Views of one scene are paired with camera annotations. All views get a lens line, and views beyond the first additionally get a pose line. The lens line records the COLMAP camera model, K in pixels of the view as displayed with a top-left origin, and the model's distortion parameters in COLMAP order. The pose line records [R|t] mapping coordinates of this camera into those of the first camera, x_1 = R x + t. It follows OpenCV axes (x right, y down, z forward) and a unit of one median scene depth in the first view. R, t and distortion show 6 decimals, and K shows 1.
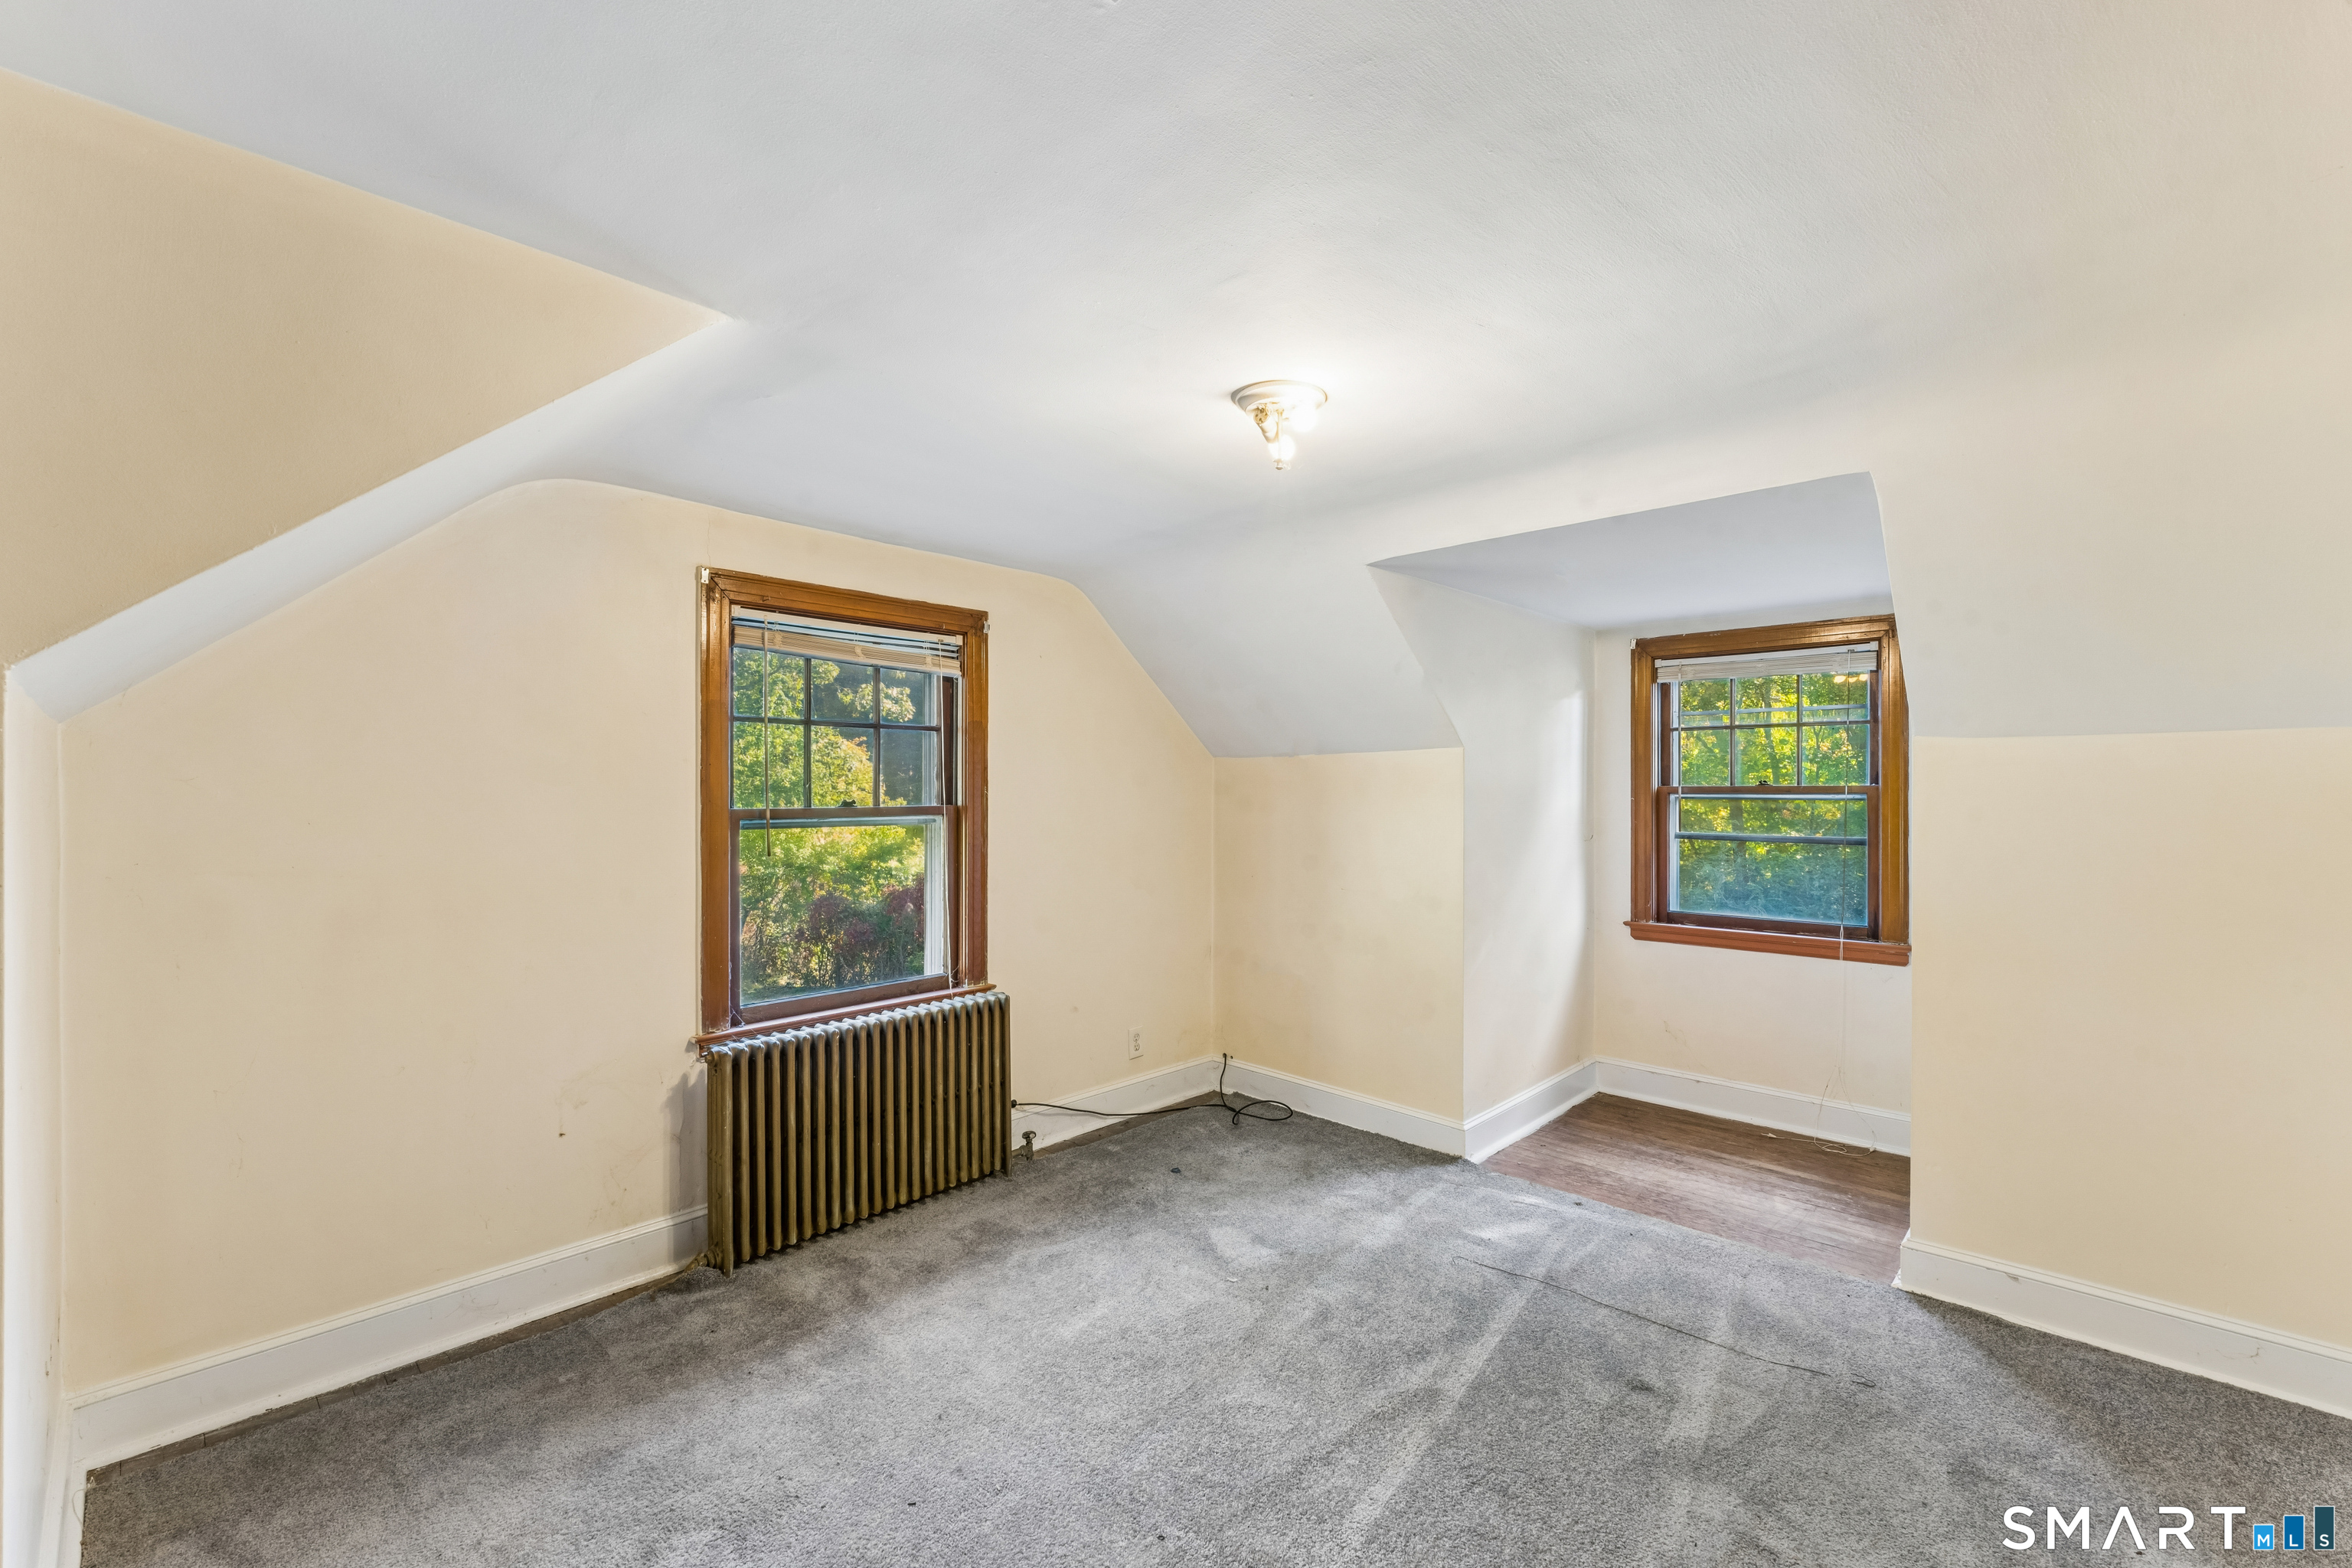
lens RADIAL K [[959.2, 0, 1145.1], [0, 959.2, 781.8], [0, 0, 1]] dist [0.001282, -0.000095]
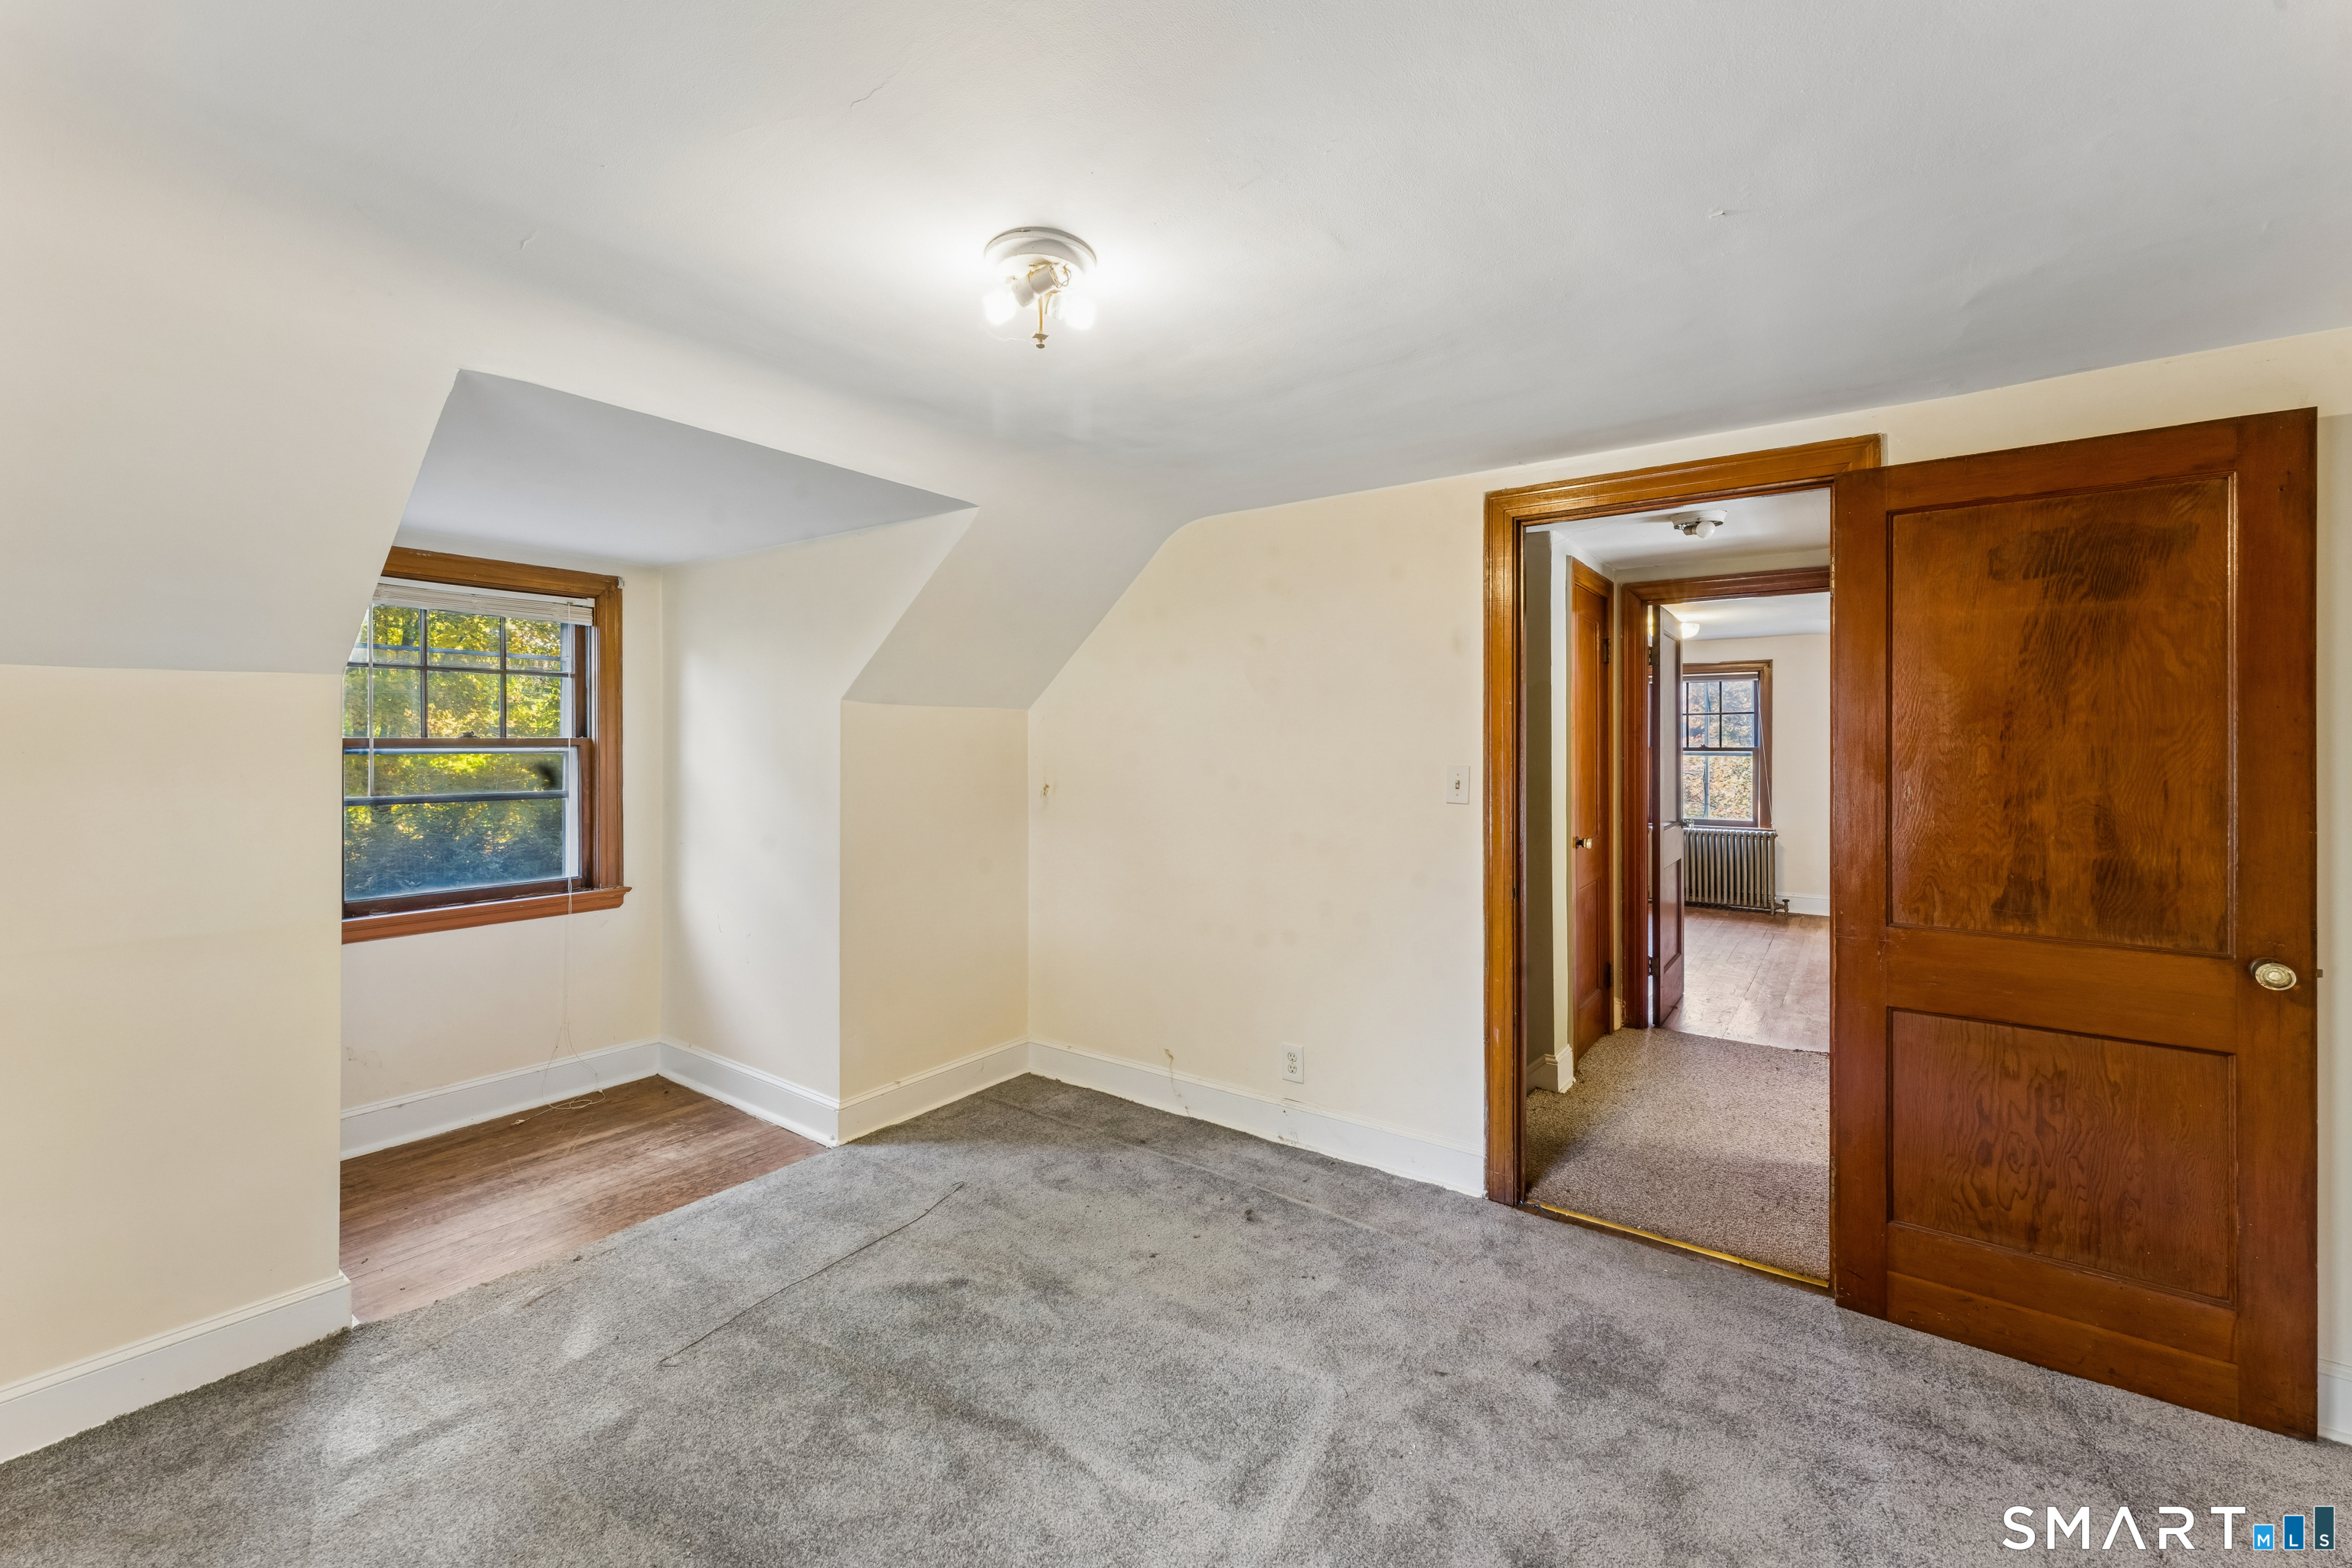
lens RADIAL K [[959.2, 0, 1193.4], [0, 959.2, 737.2], [0, 0, 1]] dist [0.001282, -0.000095]
pose [[-0.155149, 0.004492, 0.987881, -0.368797], [-0.008304, 0.999948, -0.005851, 0.003280], [-0.987856, -0.009112, -0.155104, 0.538785]]
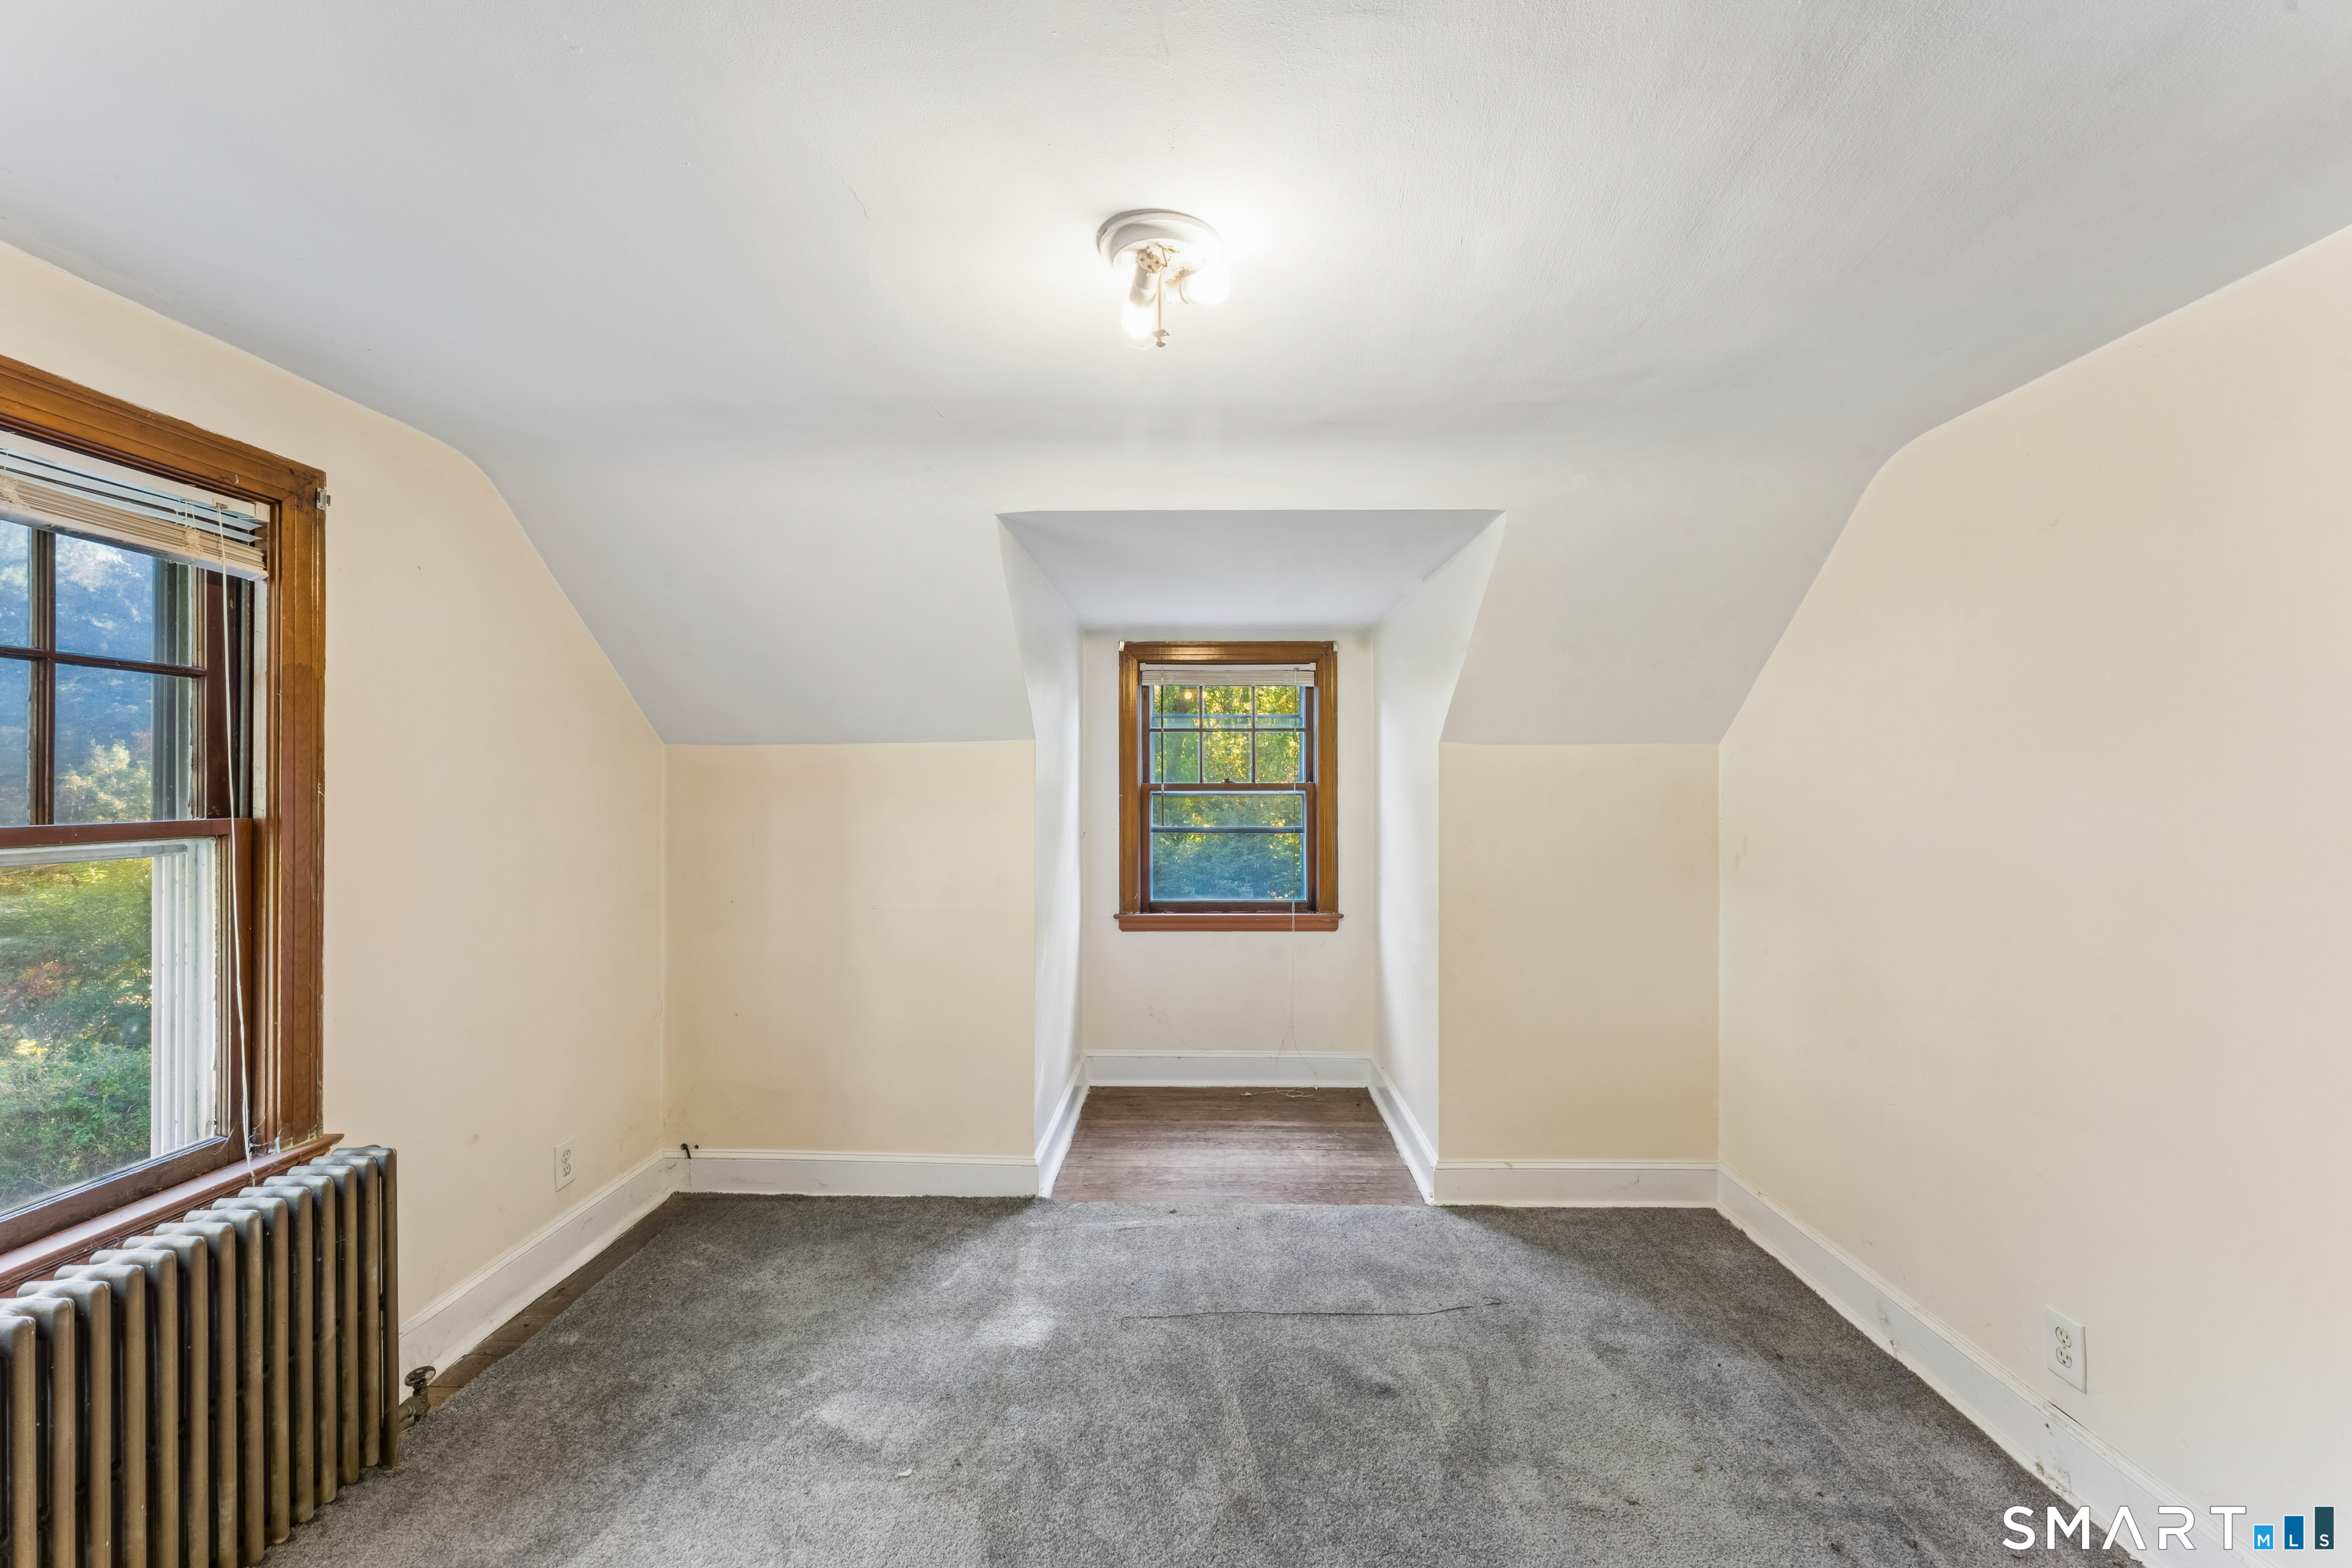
lens RADIAL K [[959.2, 0, 1183.2], [0, 959.2, 774.7], [0, 0, 1]] dist [0.001282, -0.000095]
pose [[0.726185, 0.006737, 0.687466, -0.187442], [-0.004185, 0.999977, -0.005379, 0.000963], [-0.687486, 0.001029, 0.726197, 0.249481]]
